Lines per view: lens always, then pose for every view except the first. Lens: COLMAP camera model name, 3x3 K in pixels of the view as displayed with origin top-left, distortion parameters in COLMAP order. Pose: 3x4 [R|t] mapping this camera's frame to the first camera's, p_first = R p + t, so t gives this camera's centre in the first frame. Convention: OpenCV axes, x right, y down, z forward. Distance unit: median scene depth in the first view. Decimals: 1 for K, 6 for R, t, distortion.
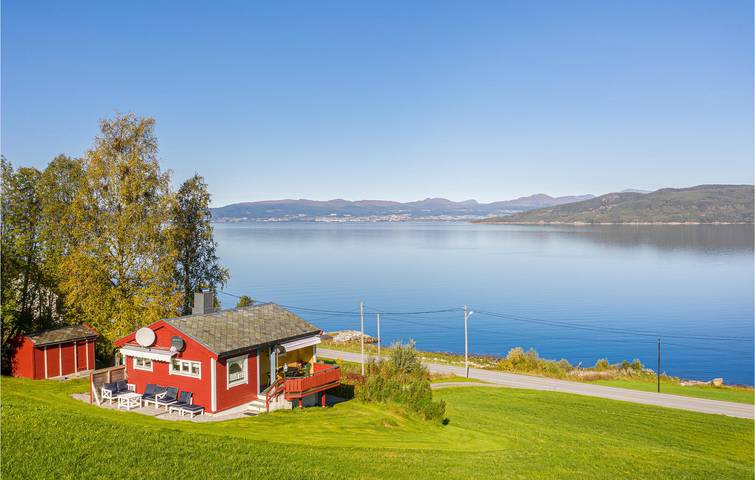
lens RADIAL K [[718.4, 0, 377.6], [0, 718.4, 177.7], [0, 0, 1]] dist [-0.020856, -0.001605]
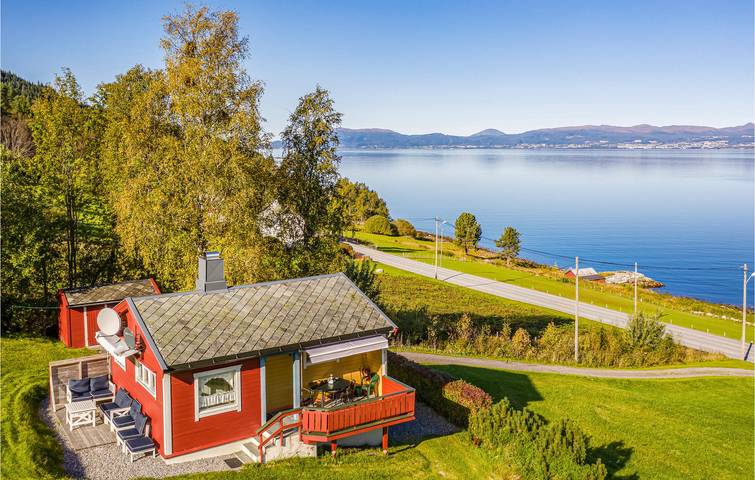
lens RADIAL K [[718.4, 0, 377.6], [0, 718.4, 177.7], [0, 0, 1]] dist [-0.020856, -0.001605]
pose [[0.917390, 0.020479, -0.397462, 0.168511], [0.020321, 0.994962, 0.098168, 0.026140], [0.397470, -0.098136, 0.912352, 0.488531]]
